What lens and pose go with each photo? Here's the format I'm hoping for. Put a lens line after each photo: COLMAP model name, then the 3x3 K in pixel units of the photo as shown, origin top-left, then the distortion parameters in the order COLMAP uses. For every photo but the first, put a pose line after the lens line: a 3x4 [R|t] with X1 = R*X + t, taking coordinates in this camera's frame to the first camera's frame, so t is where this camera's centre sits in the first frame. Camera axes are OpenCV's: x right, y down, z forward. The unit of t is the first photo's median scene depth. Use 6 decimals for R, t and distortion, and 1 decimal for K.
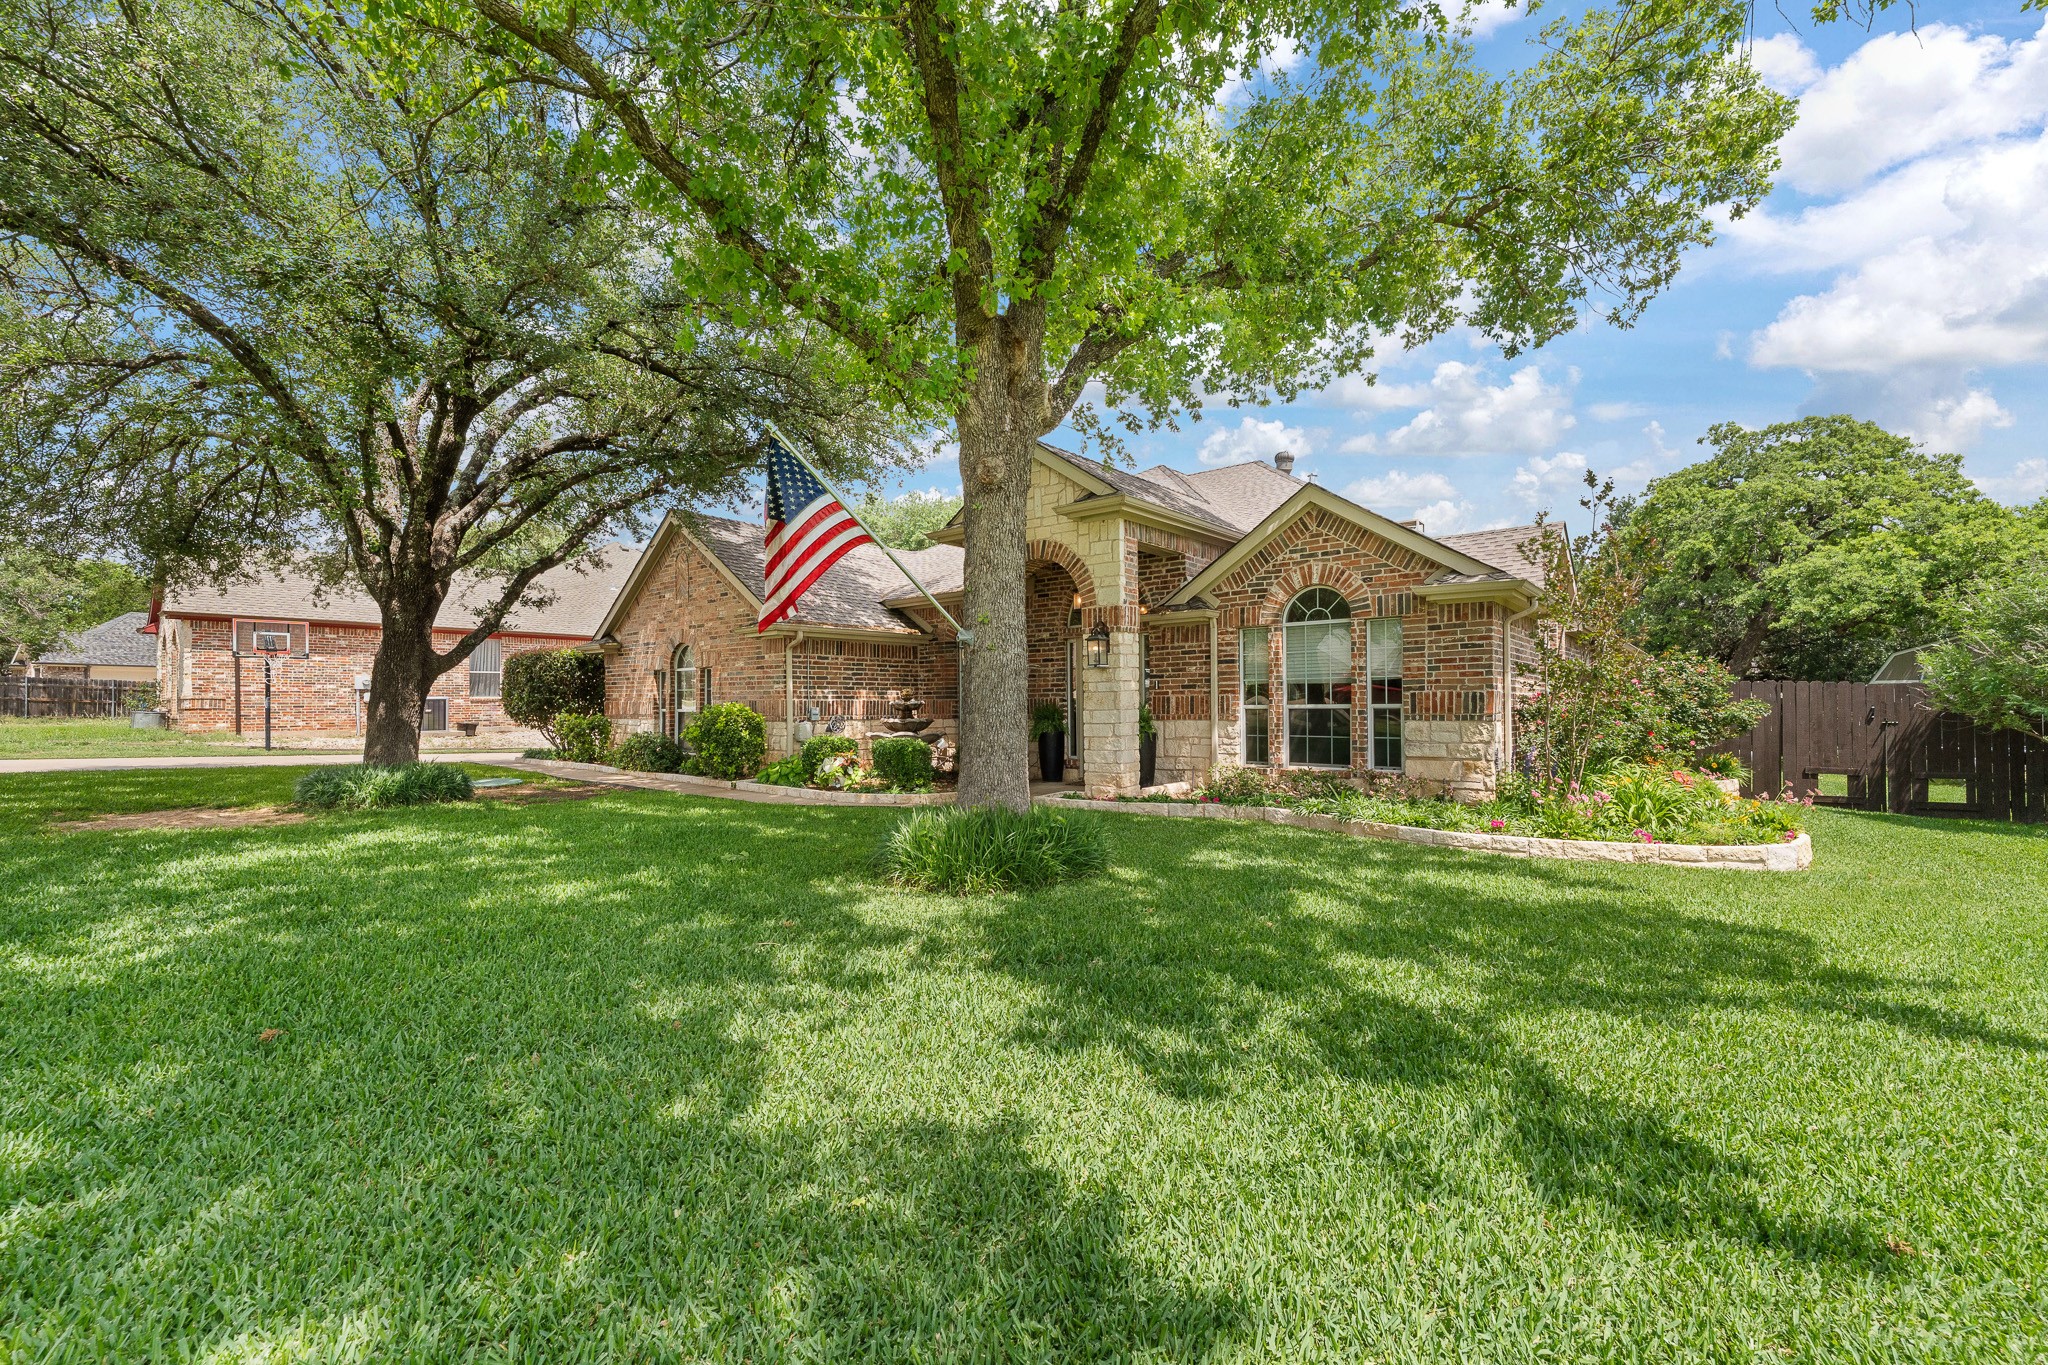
lens RADIAL K [[840.0, 0, 1024.8], [0, 840.0, 680.2], [0, 0, 1]] dist [-0.007559, 0.001034]
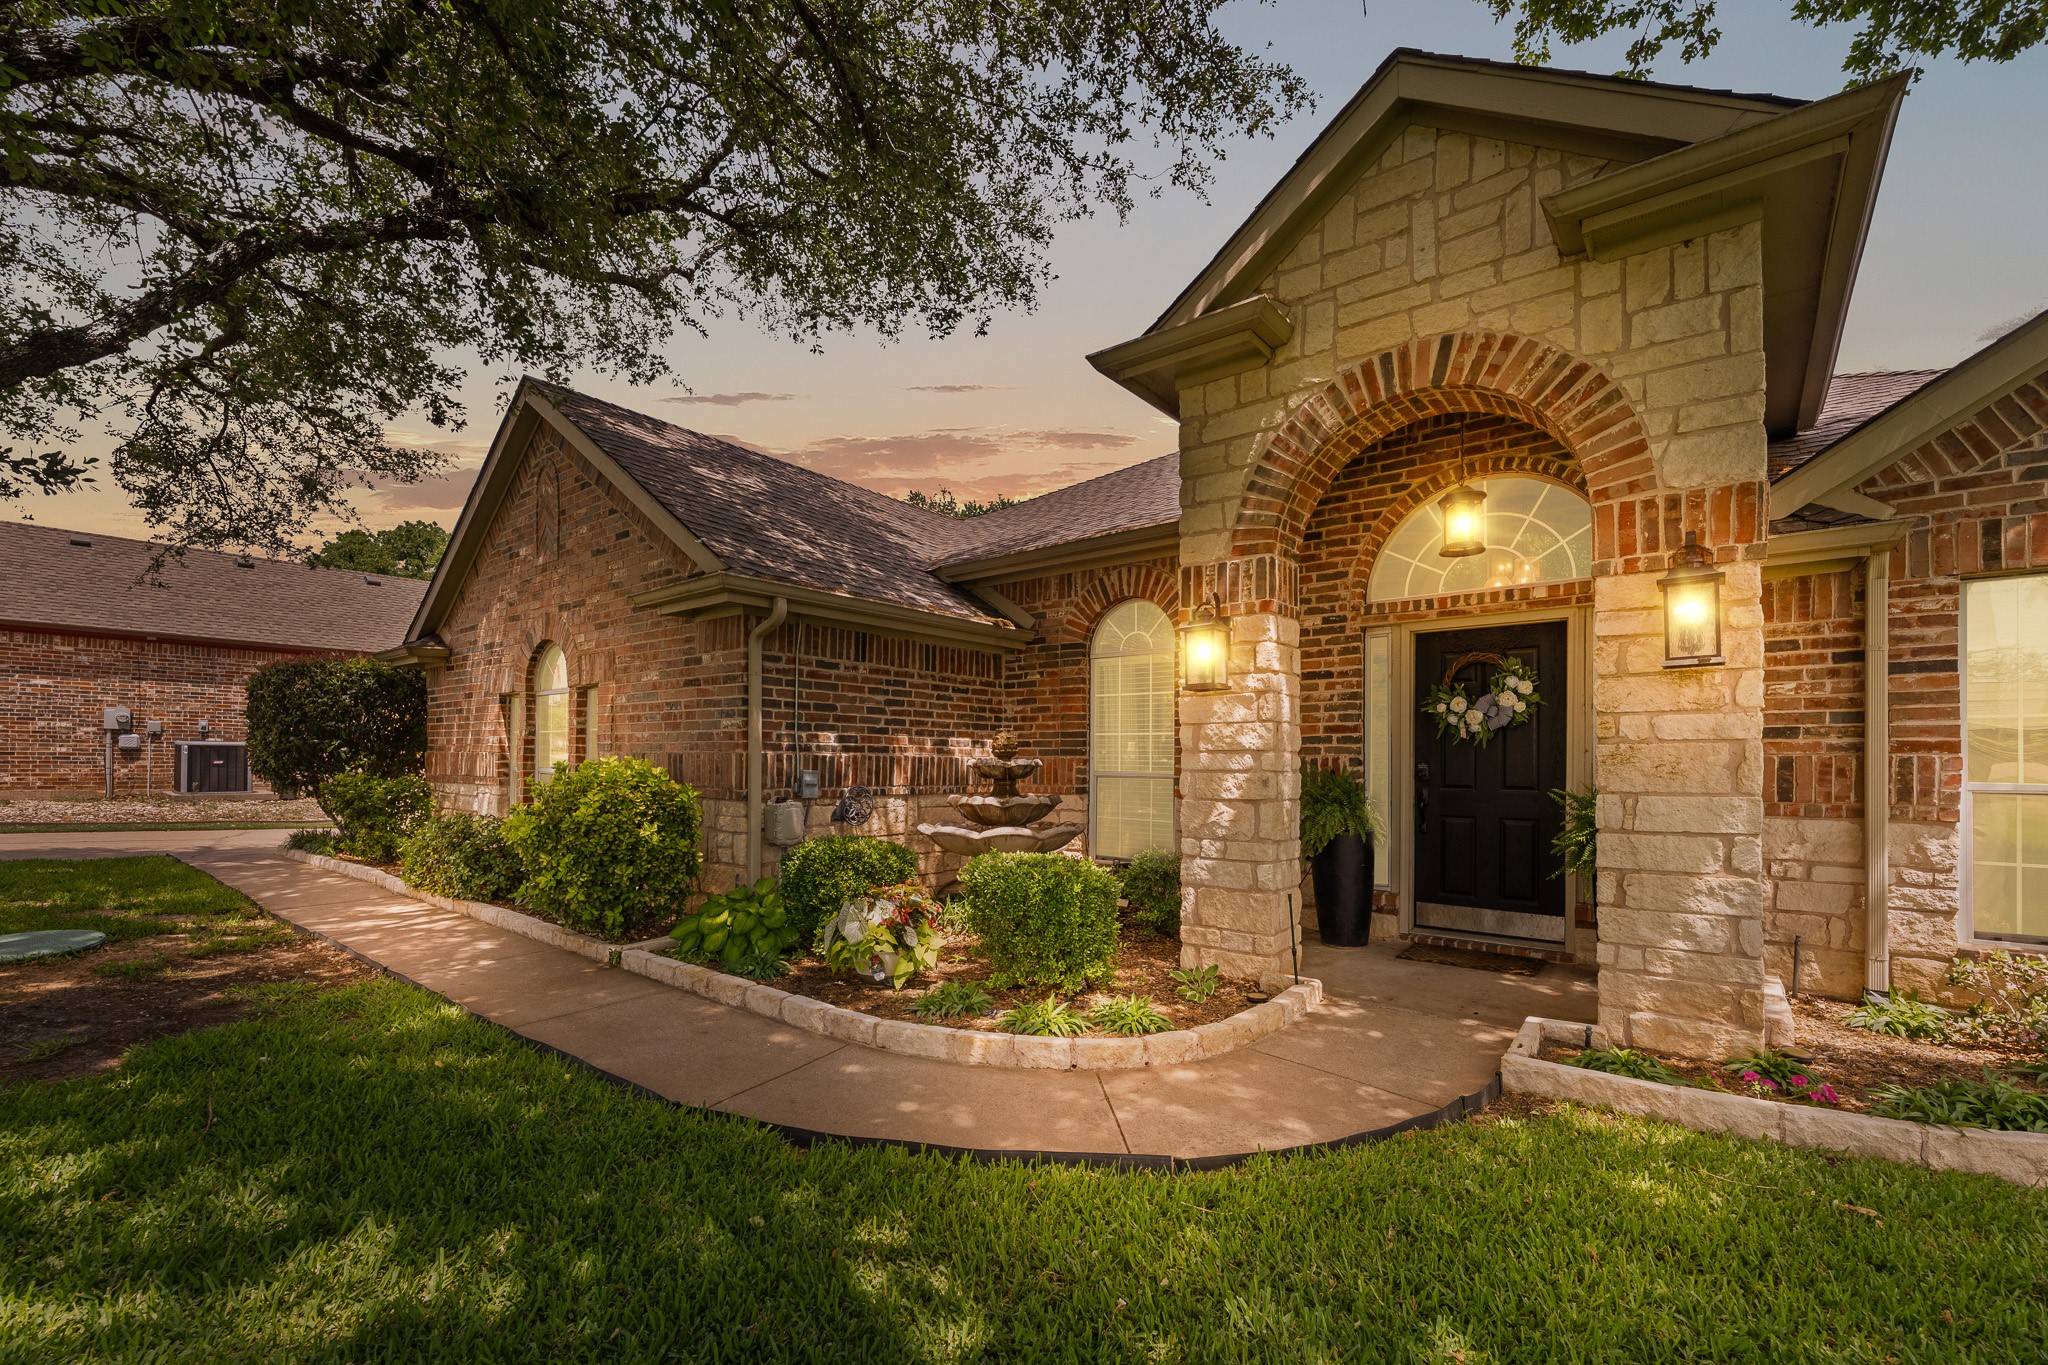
lens RADIAL K [[840.0, 0, 990.6], [0, 840.0, 737.6], [0, 0, 1]] dist [-0.007559, 0.001034]
pose [[0.999873, 0.014657, 0.006239, -0.155302], [-0.014648, 0.999892, -0.001411, 0.013971], [-0.006259, 0.001319, 0.999980, 0.543542]]
